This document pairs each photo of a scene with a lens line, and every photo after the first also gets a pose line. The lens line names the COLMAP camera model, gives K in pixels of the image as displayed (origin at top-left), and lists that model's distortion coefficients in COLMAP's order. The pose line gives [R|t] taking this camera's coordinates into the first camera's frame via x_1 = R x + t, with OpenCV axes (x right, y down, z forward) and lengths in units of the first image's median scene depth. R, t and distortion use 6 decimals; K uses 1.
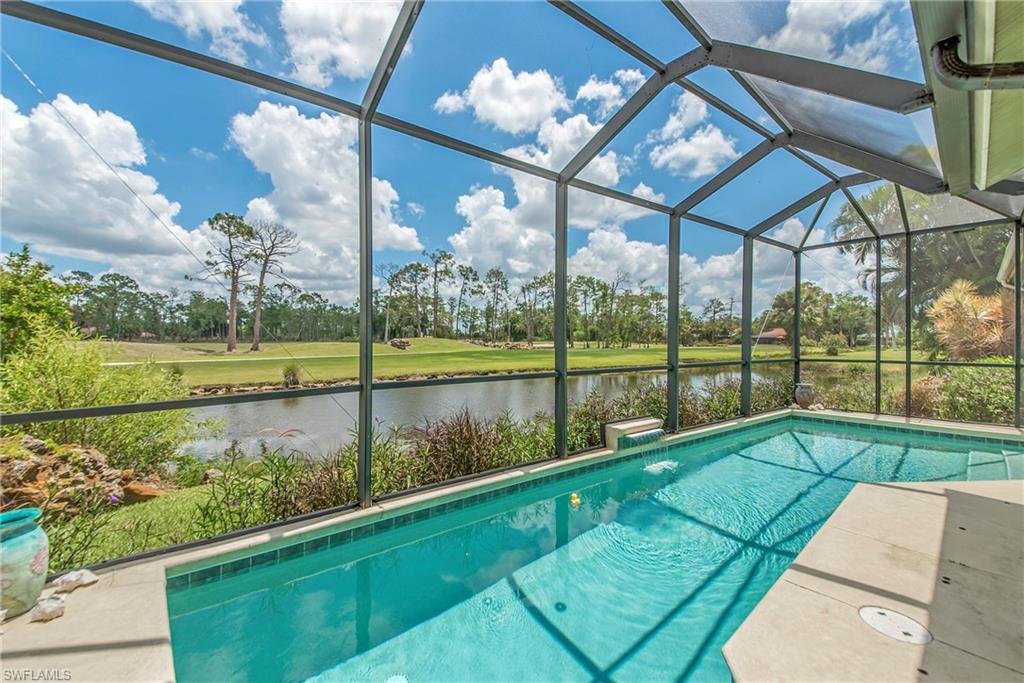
lens RADIAL K [[410.6, 0, 514.7], [0, 410.6, 343.2], [0, 0, 1]] dist [0.000206, -0.007690]
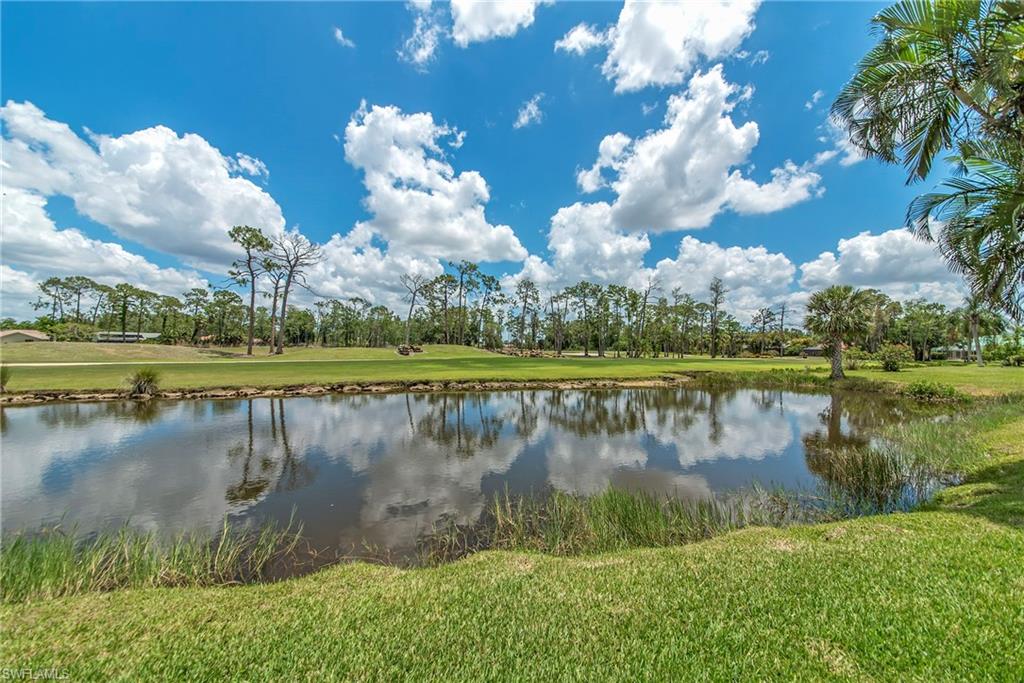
lens RADIAL K [[352.0, 0, 526.4], [0, 352.0, 354.3], [0, 0, 1]] dist [-0.002648, -0.000748]
pose [[0.986826, 0.014336, -0.161147, 0.094935], [-0.013278, 0.999883, 0.007635, 0.001209], [0.161238, -0.005395, 0.986901, 0.109610]]
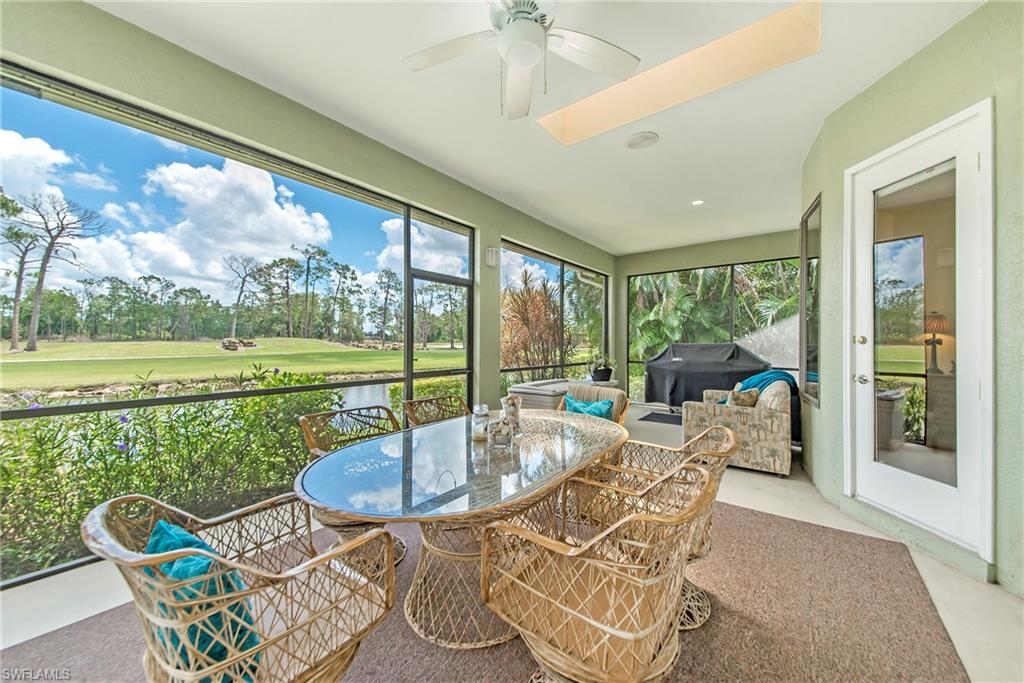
lens RADIAL K [[357.9, 0, 562.9], [0, 357.9, 346.1], [0, 0, 1]] dist [-0.029585, 0.000017]
pose [[0.962830, 0.003343, 0.270086, 0.124624], [-0.004858, 0.999976, 0.004941, -0.000769], [-0.270063, -0.006070, 0.962823, 0.044139]]
